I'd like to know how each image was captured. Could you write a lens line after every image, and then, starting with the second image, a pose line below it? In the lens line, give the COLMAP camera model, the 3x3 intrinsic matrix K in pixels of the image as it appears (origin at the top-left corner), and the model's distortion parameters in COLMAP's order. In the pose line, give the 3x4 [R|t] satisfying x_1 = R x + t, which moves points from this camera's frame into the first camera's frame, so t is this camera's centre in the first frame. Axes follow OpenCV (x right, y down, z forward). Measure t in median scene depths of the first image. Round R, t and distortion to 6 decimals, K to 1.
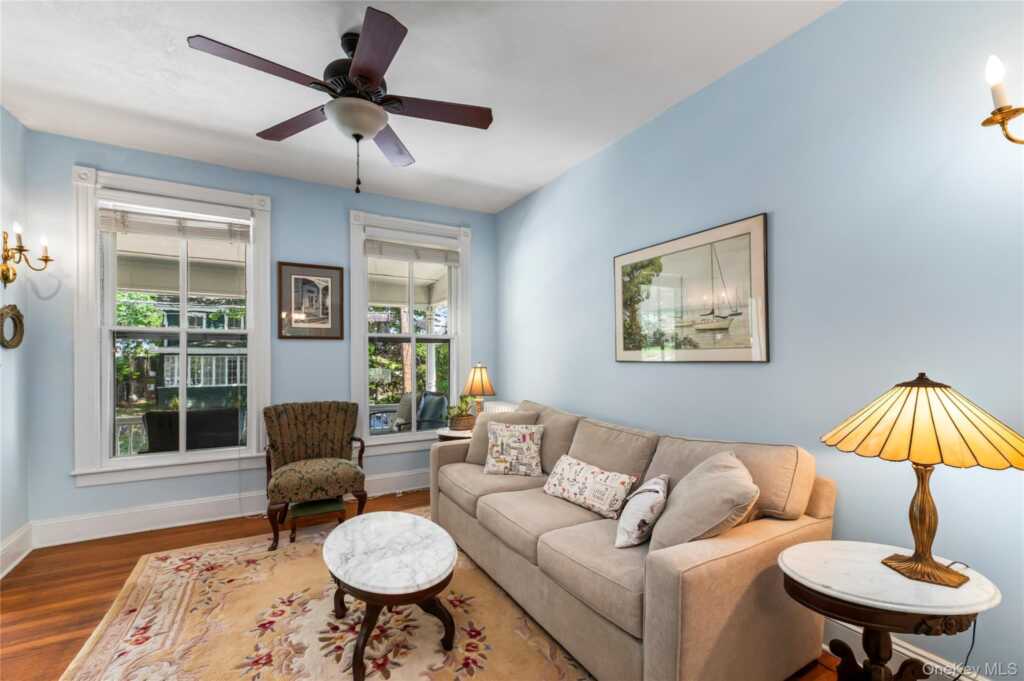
lens RADIAL K [[430.2, 0, 511.2], [0, 430.2, 351.1], [0, 0, 1]] dist [-0.002580, 0.000346]
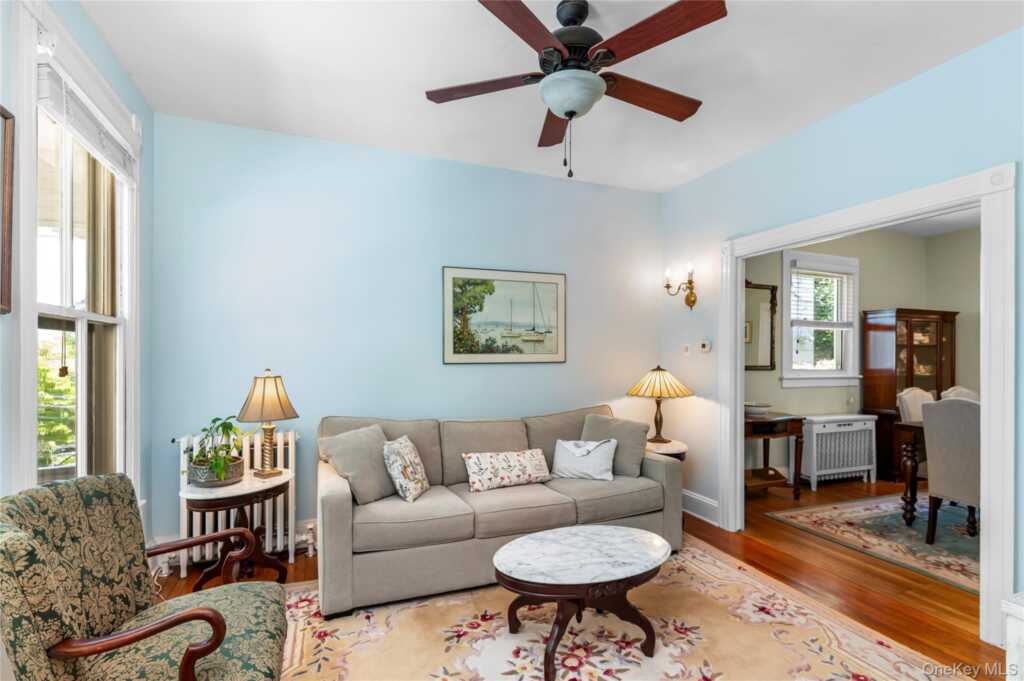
lens RADIAL K [[480.0, 0, 503.0], [0, 480.0, 355.7], [0, 0, 1]] dist [-0.008311, 0.000812]
pose [[0.141781, 0.004474, 0.989888, -1.110461], [-0.012075, 0.999923, -0.002790, 0.006427], [-0.989824, -0.011557, 0.141824, 0.822657]]
